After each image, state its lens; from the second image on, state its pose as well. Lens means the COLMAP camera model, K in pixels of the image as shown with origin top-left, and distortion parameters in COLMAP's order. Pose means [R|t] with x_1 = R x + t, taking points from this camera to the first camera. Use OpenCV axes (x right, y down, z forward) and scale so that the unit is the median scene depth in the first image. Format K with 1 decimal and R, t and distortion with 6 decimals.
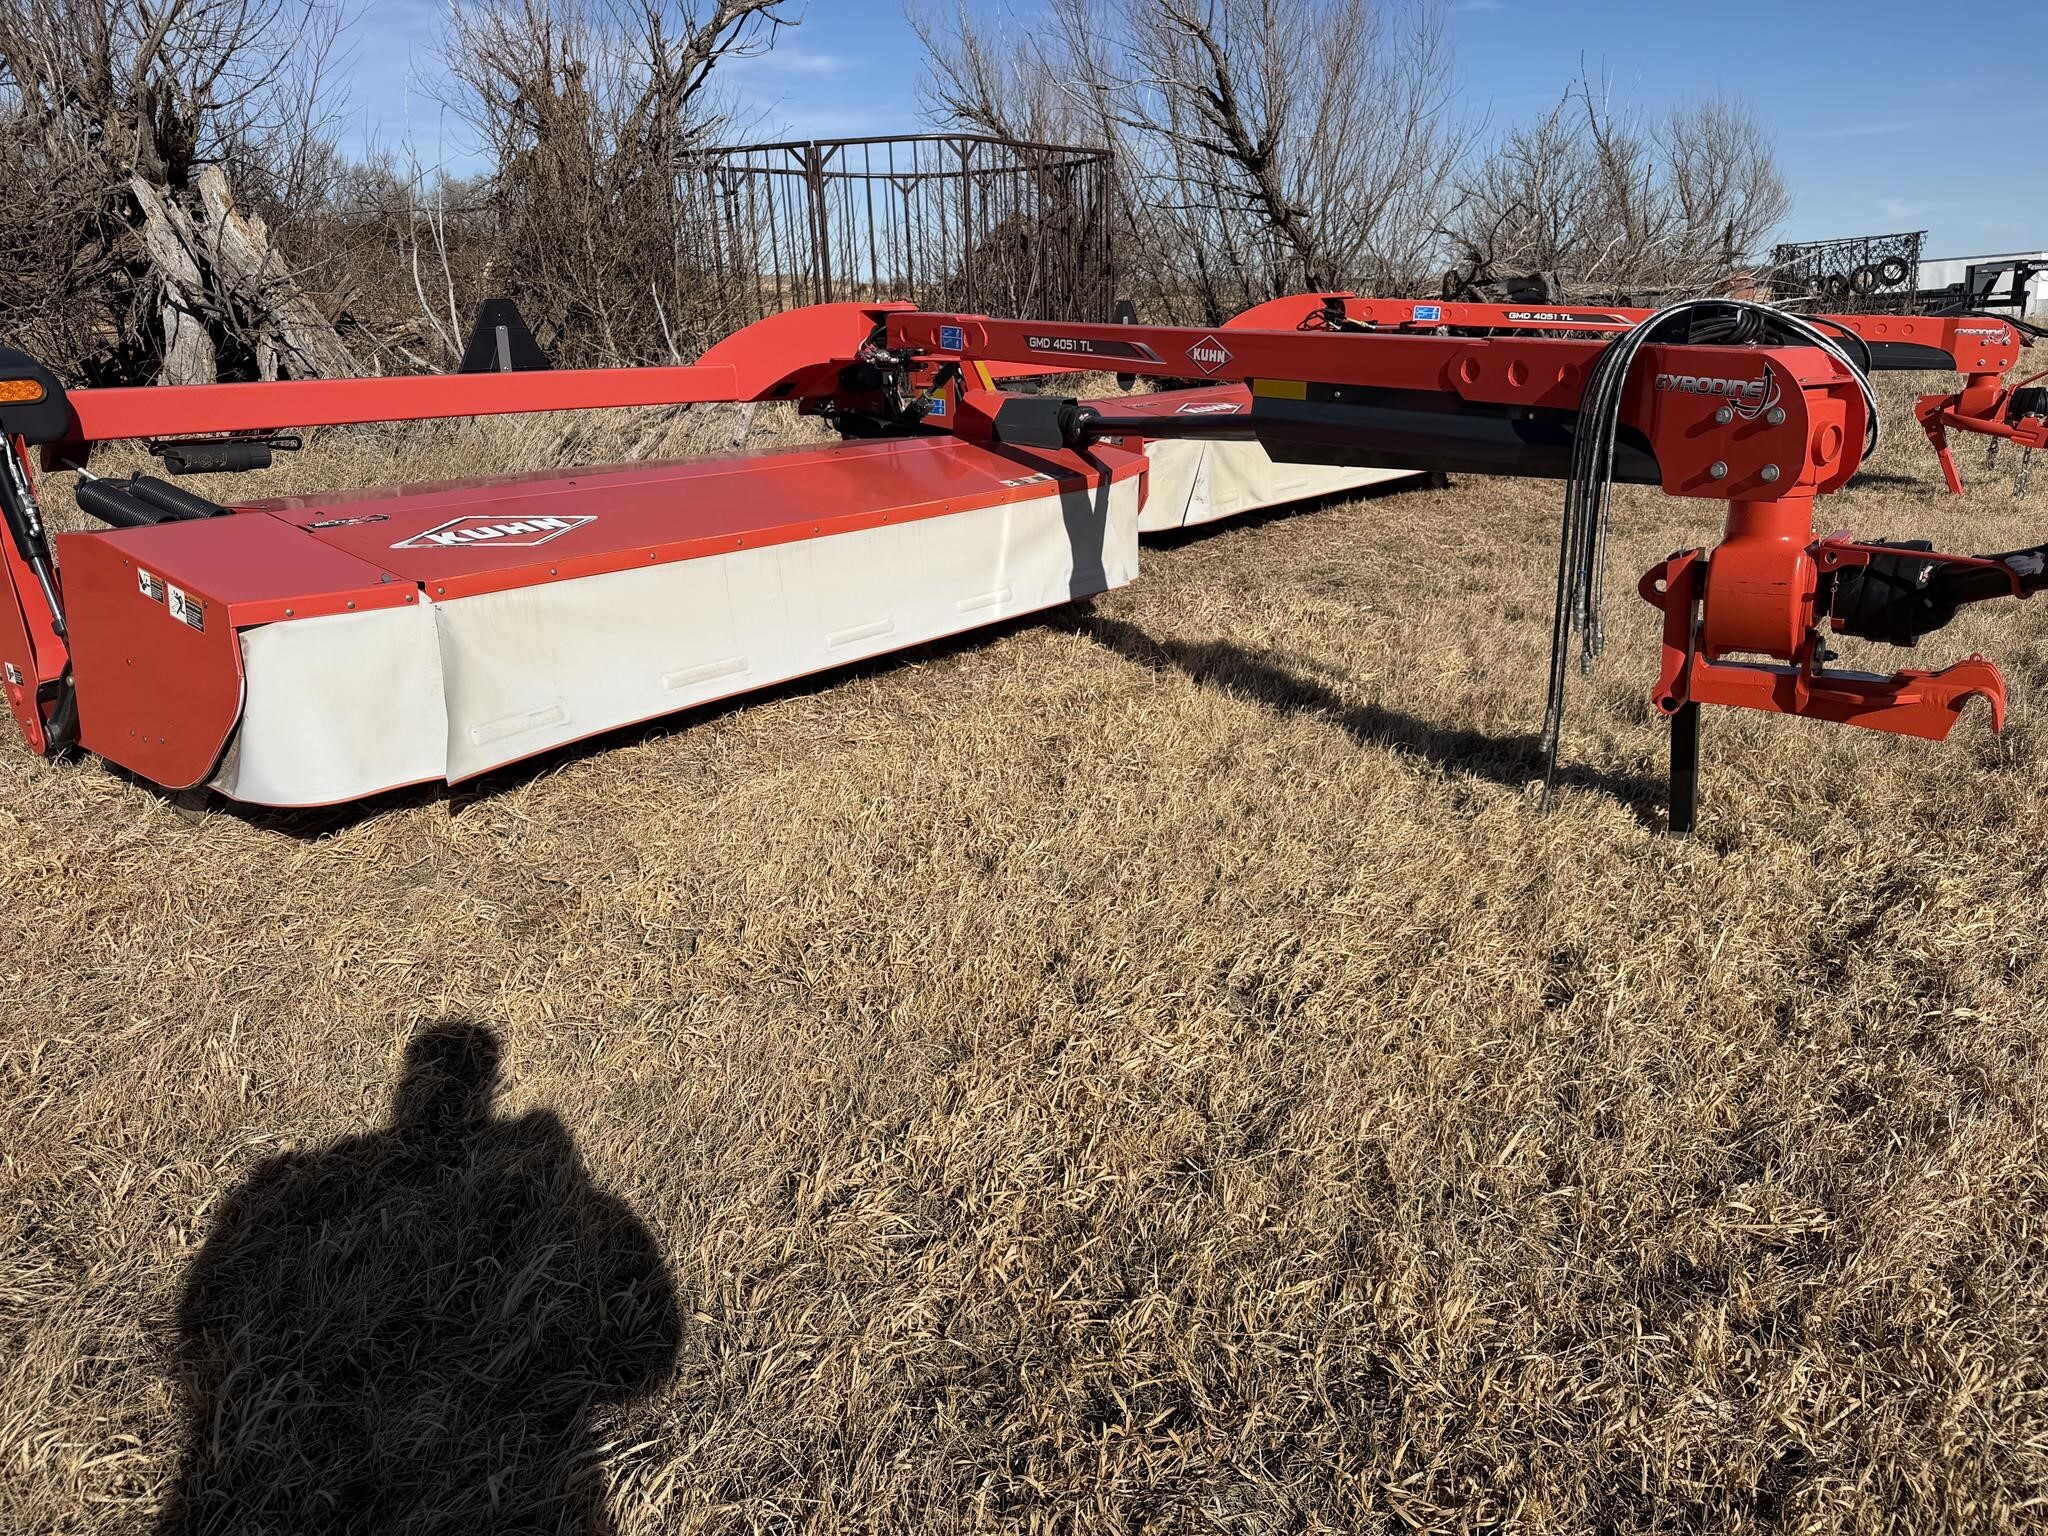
lens RADIAL K [[1557.1, 0, 1024.0], [0, 1557.1, 768.0], [0, 0, 1]] dist [0.016149, -0.031237]
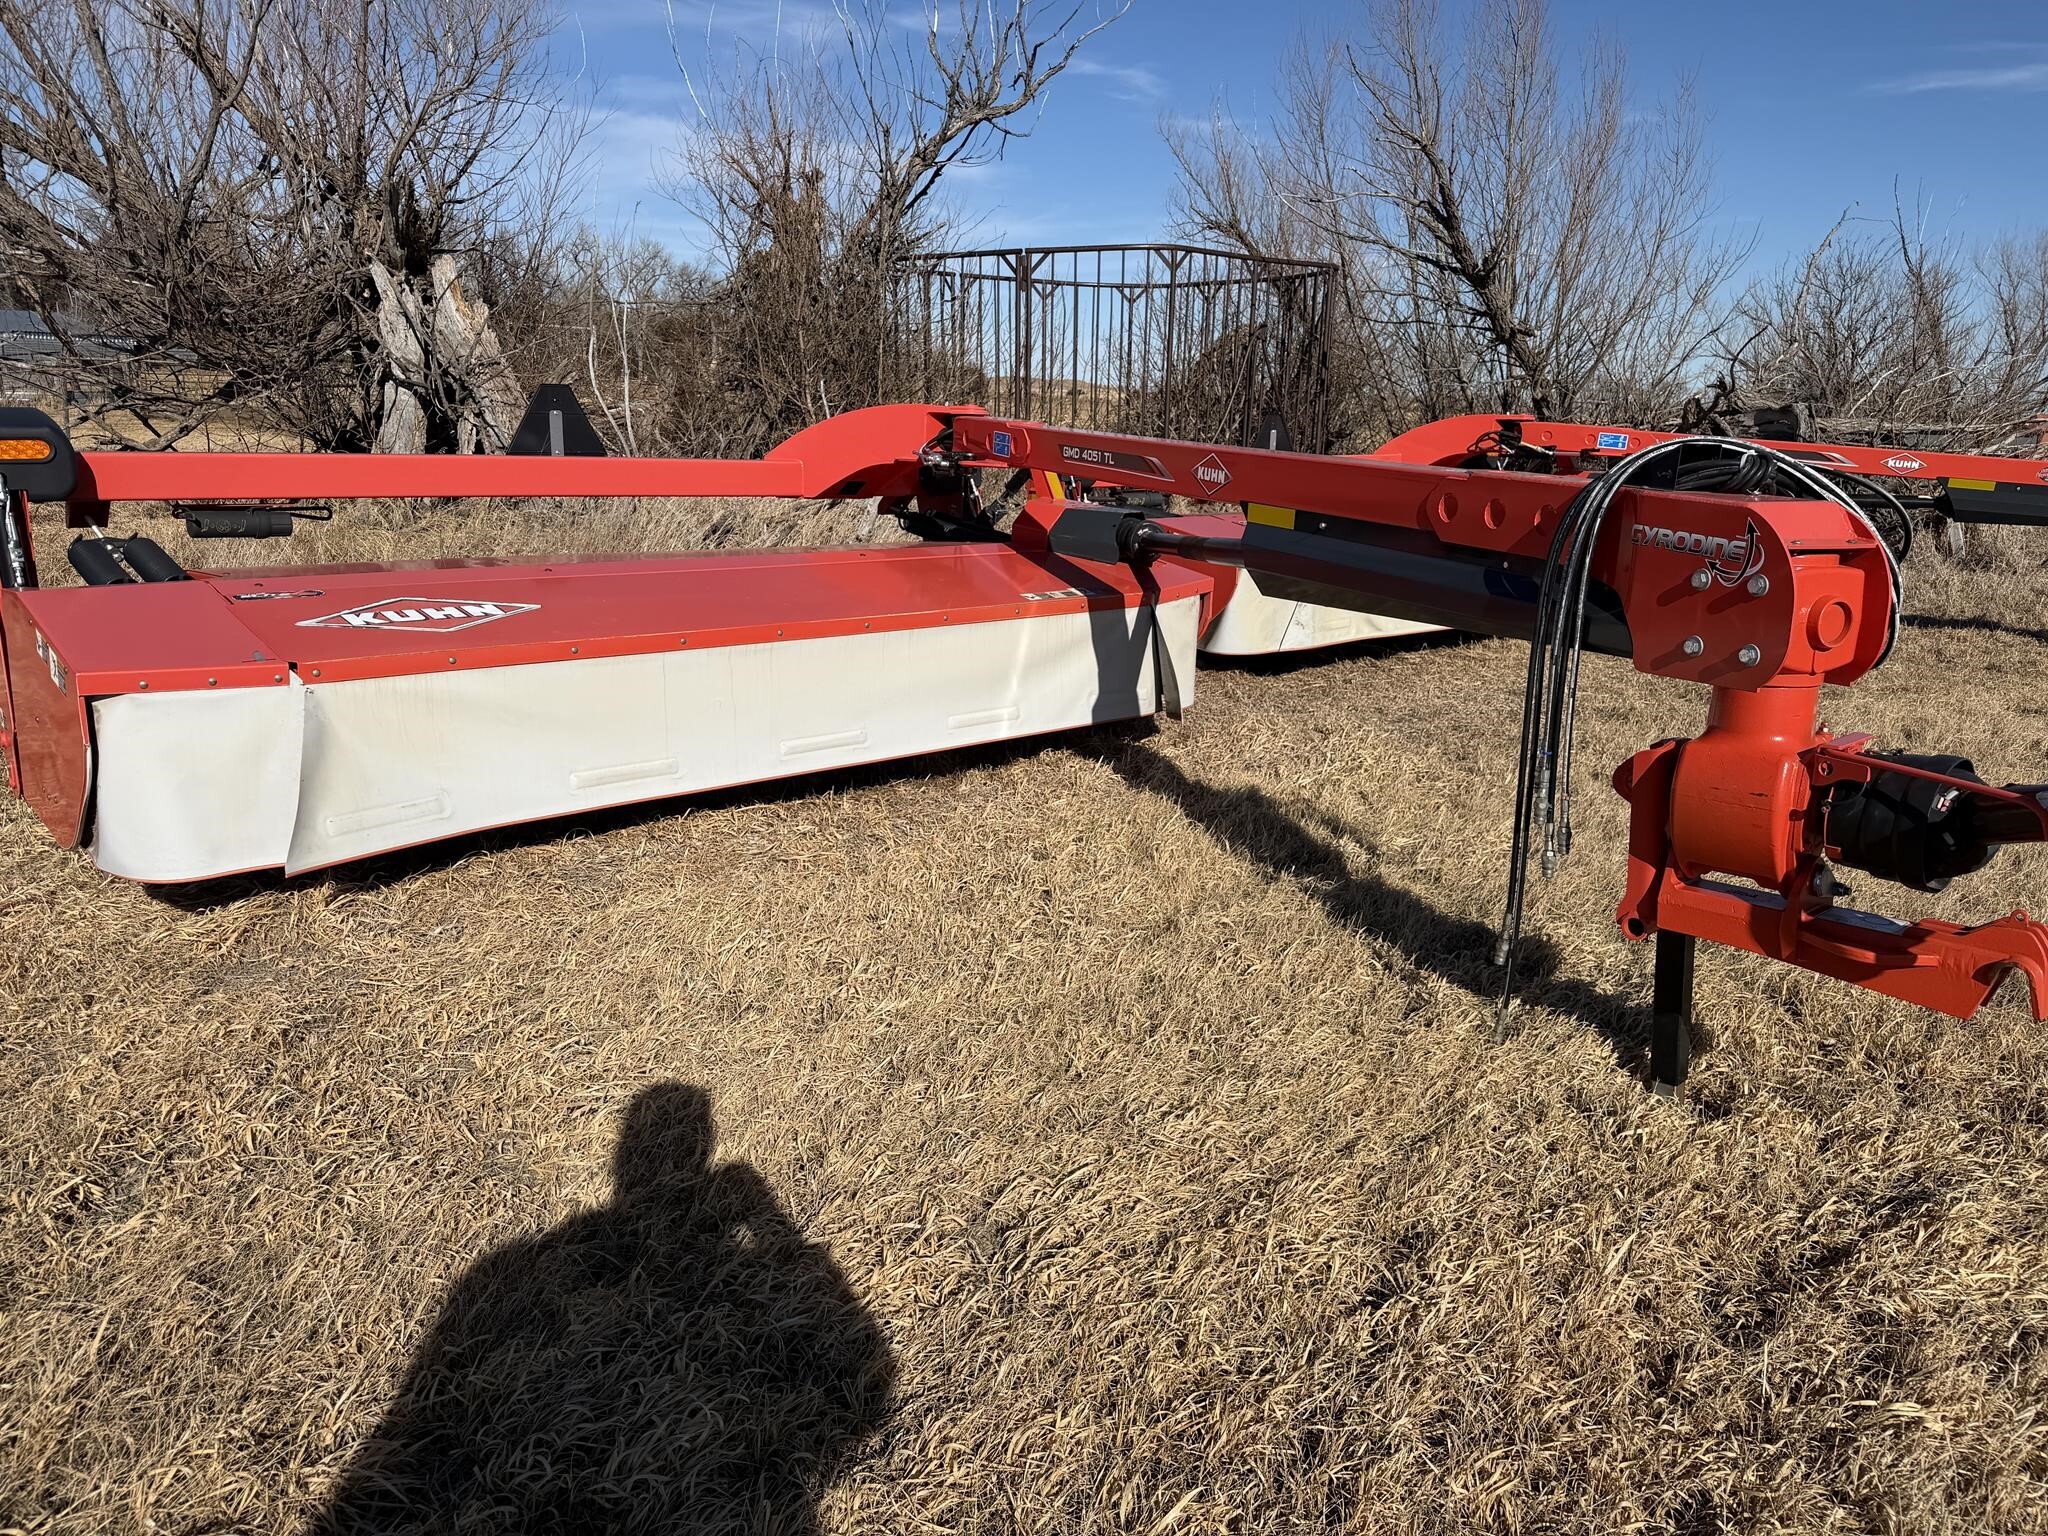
lens RADIAL K [[1530.7, 0, 992.2], [0, 1530.7, 749.5], [0, 0, 1]] dist [0.035251, -0.052472]
pose [[0.977806, 0.084514, -0.191710, 0.140665], [-0.097871, 0.993310, -0.061295, -0.030610], [0.185247, 0.078697, 0.979536, 0.090946]]
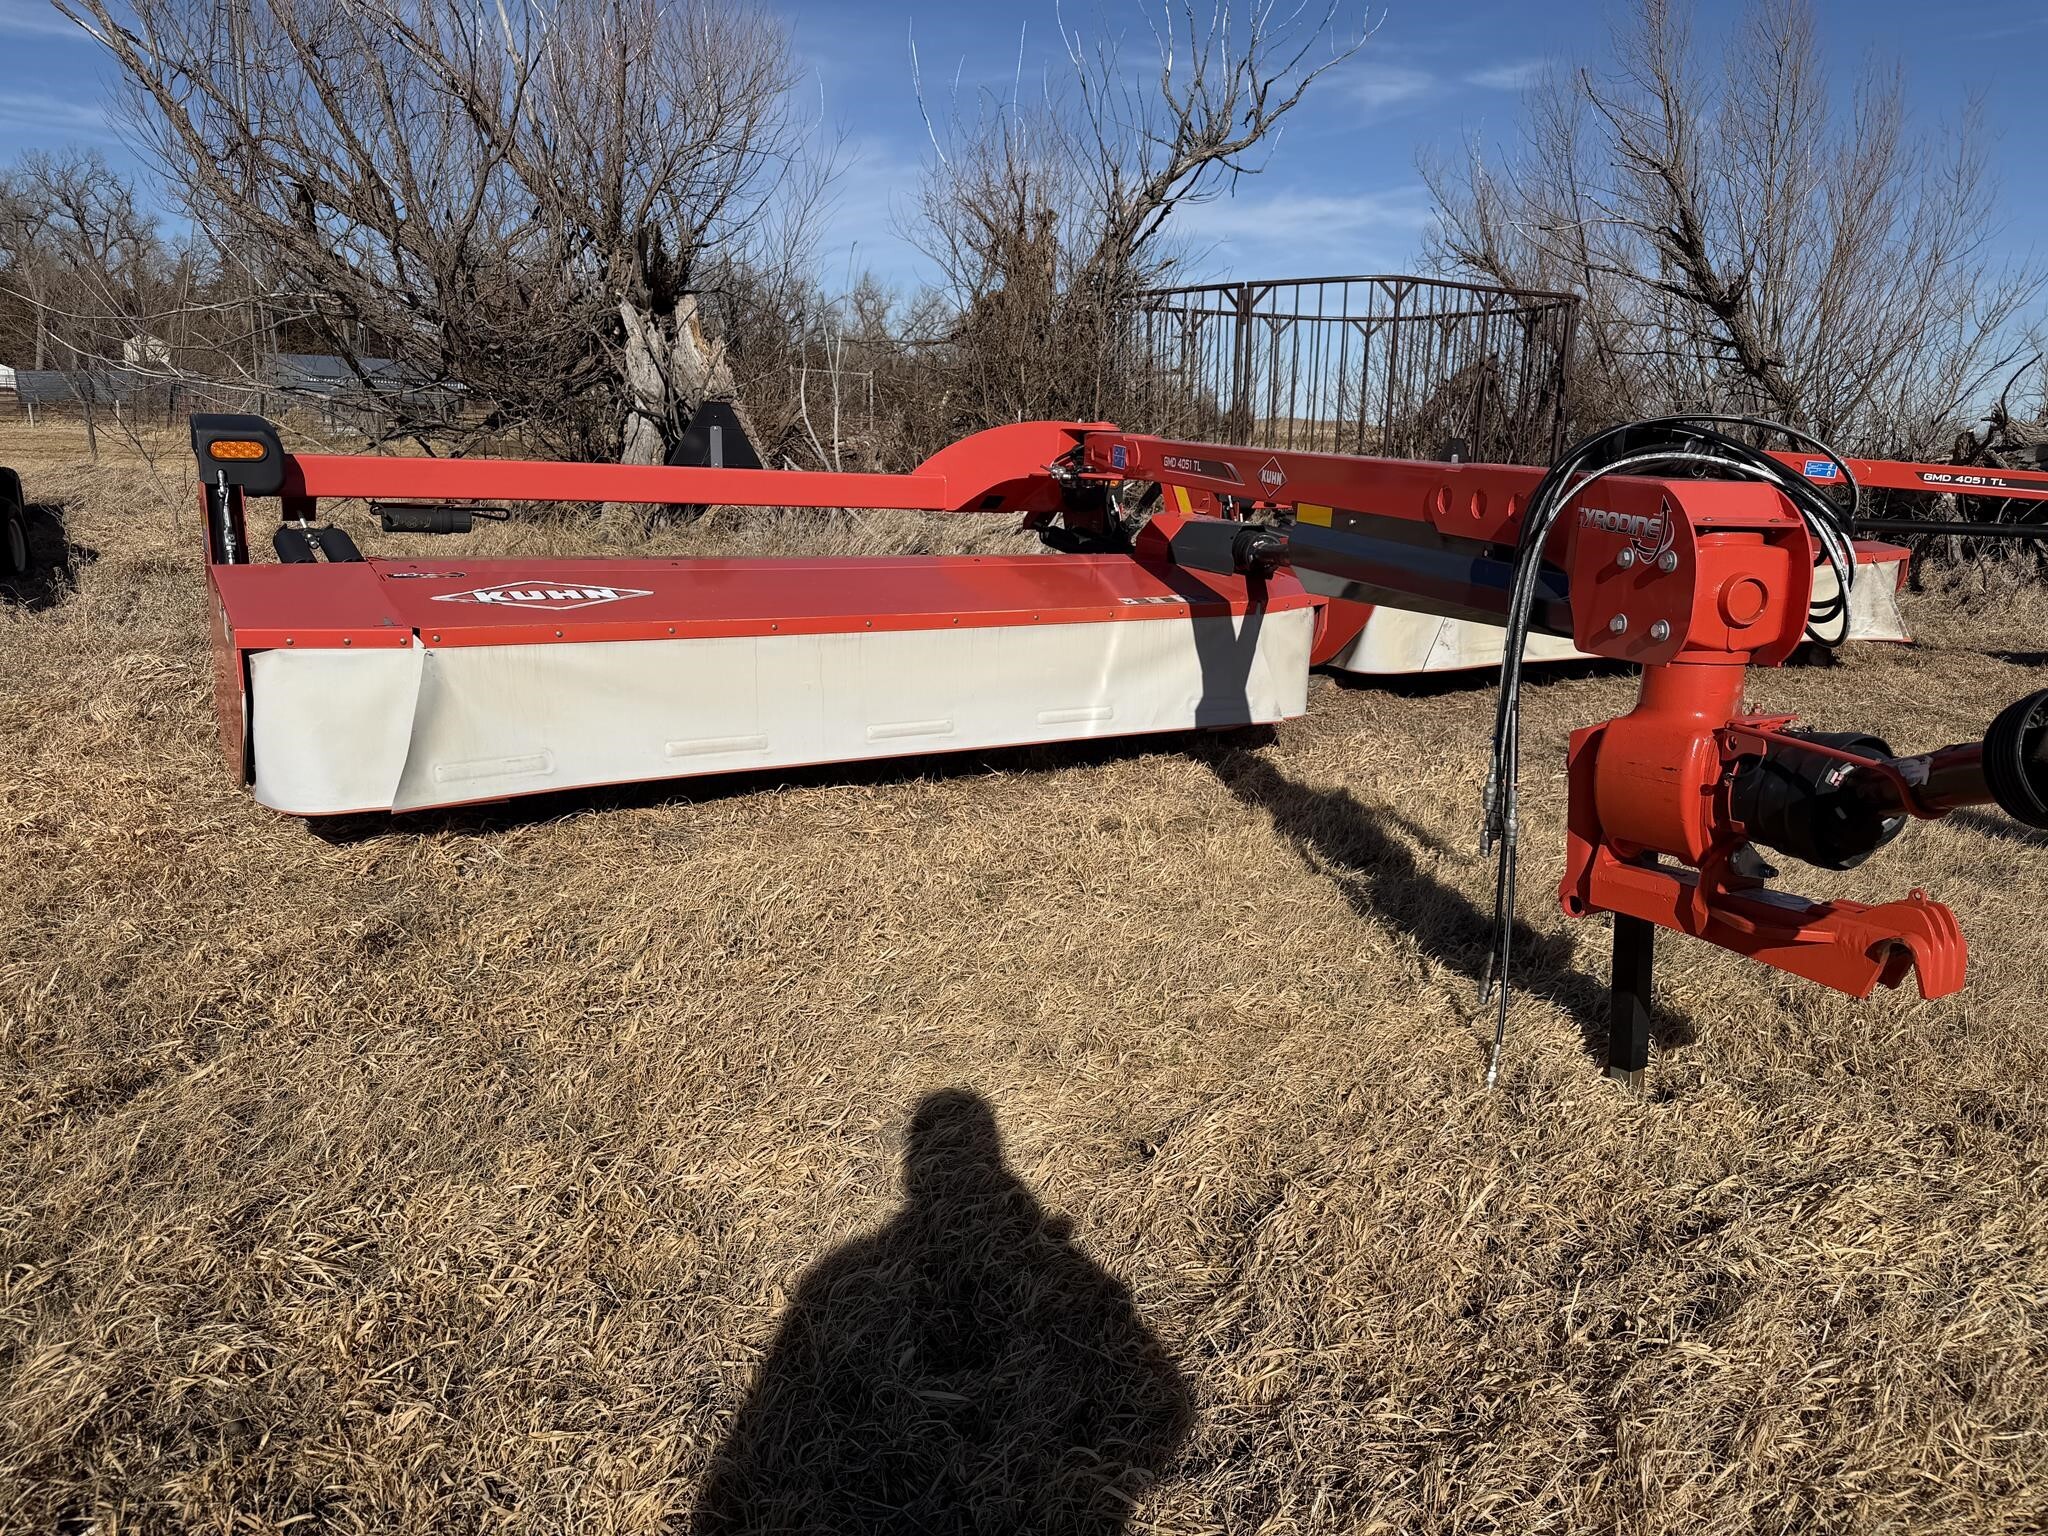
lens RADIAL K [[1533.8, 0, 1000.3], [0, 1533.8, 767.2], [0, 0, 1]] dist [0.031649, -0.048903]
pose [[0.926612, 0.118687, -0.356795, 0.250016], [-0.148570, 0.987232, -0.057442, -0.012537], [0.345422, 0.106235, 0.932415, 0.080650]]
